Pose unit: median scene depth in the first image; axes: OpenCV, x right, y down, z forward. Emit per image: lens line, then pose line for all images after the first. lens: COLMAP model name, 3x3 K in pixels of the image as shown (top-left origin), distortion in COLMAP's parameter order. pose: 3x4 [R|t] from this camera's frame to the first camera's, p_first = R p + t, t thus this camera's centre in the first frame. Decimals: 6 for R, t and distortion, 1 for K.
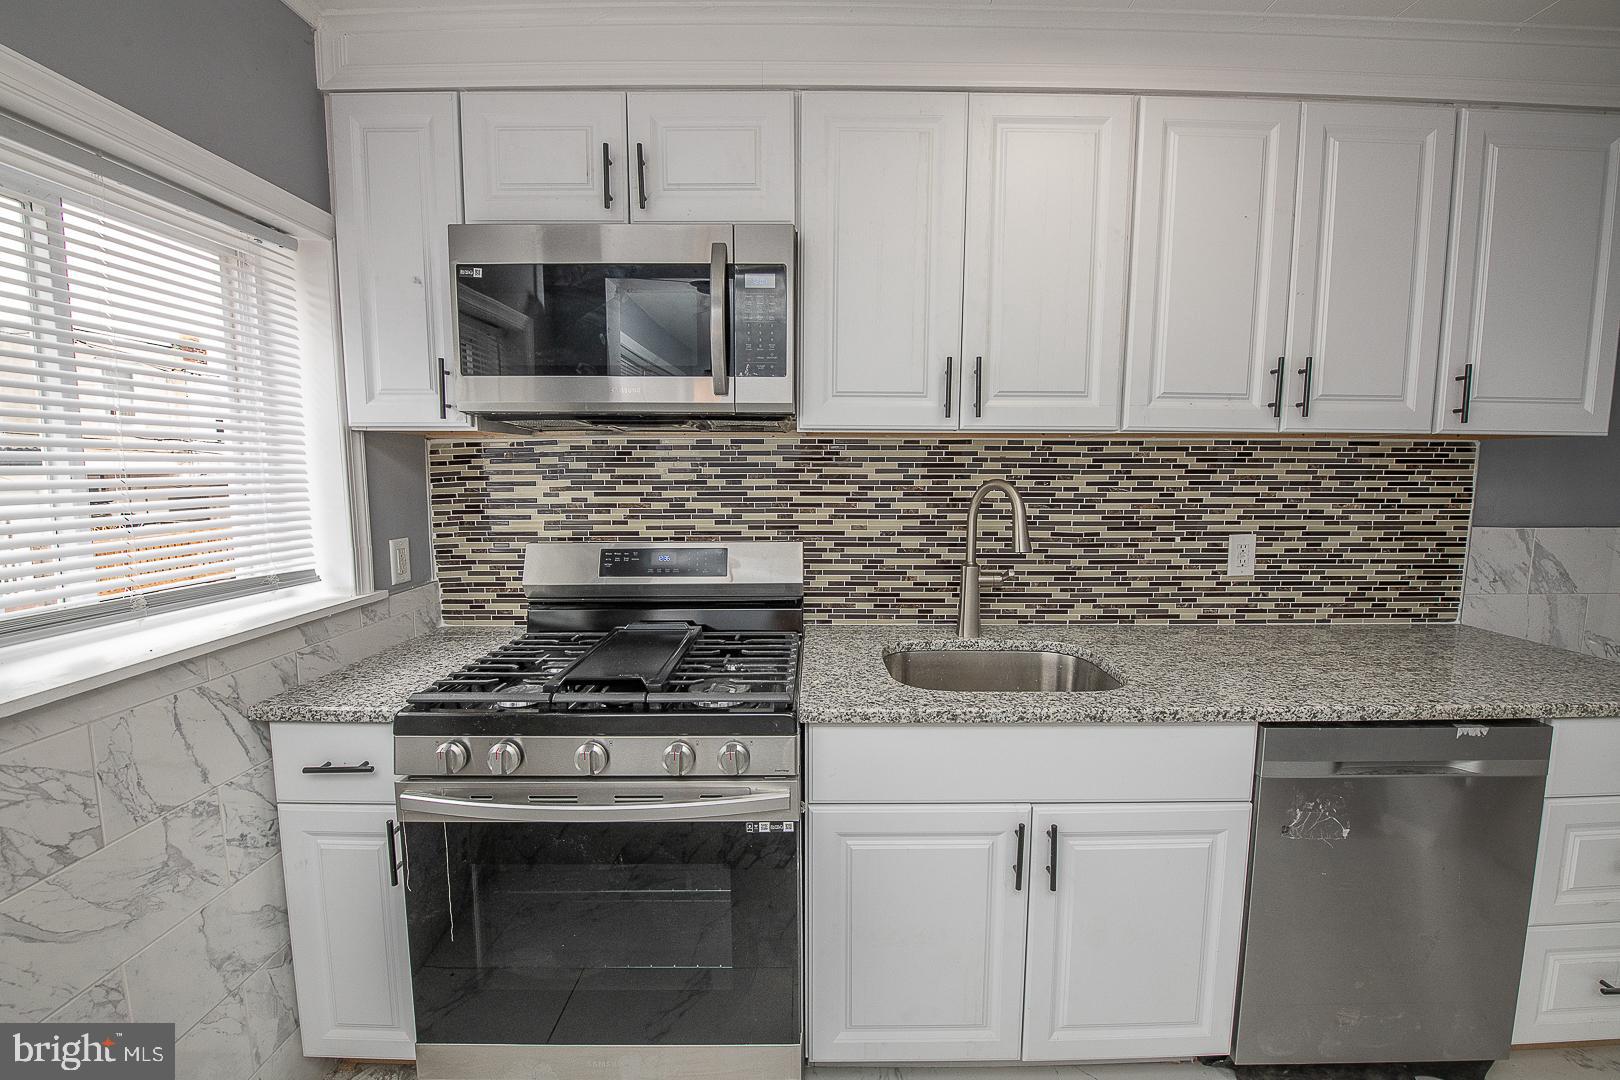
lens RADIAL K [[648.9, 0, 810.0], [0, 648.9, 540.0], [0, 0, 1]] dist [-0.014447, -0.000076]
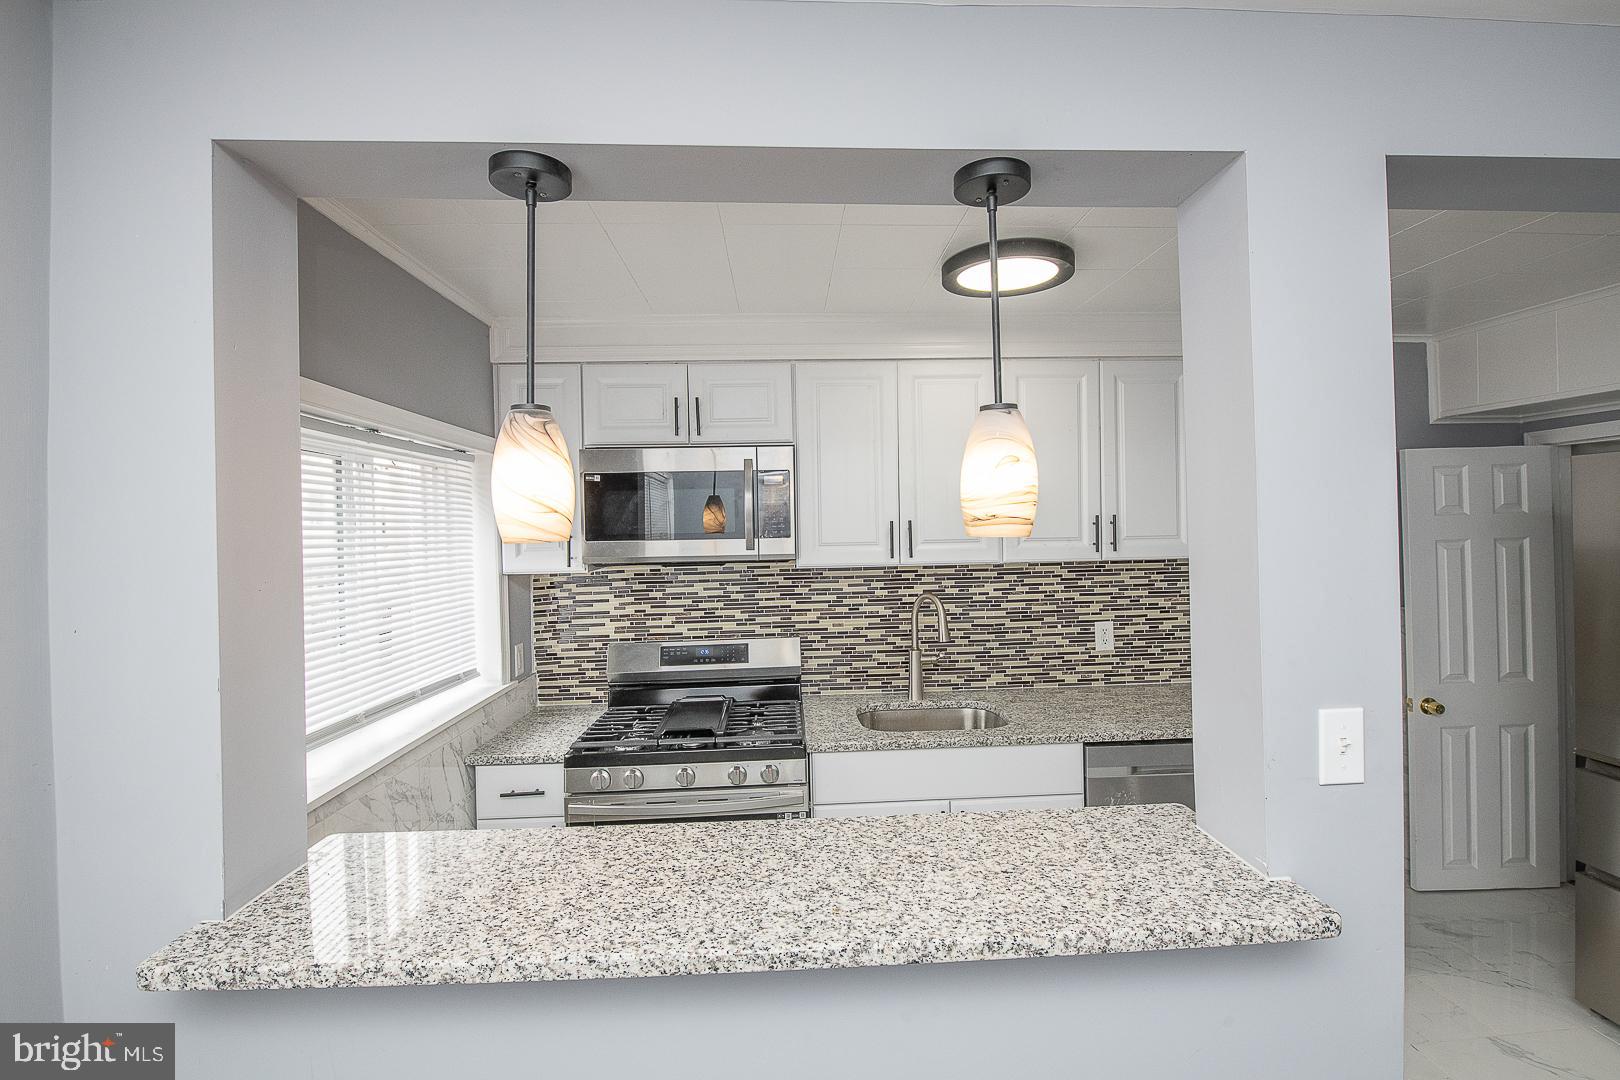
lens RADIAL K [[734.1, 0, 817.6], [0, 734.1, 540.0], [0, 0, 1]] dist [-0.000664, 0.000027]
pose [[0.998222, -0.023093, 0.054942, -0.053732], [0.028073, 0.995394, -0.091667, -0.058960], [-0.052572, 0.093046, 0.994273, -0.626870]]
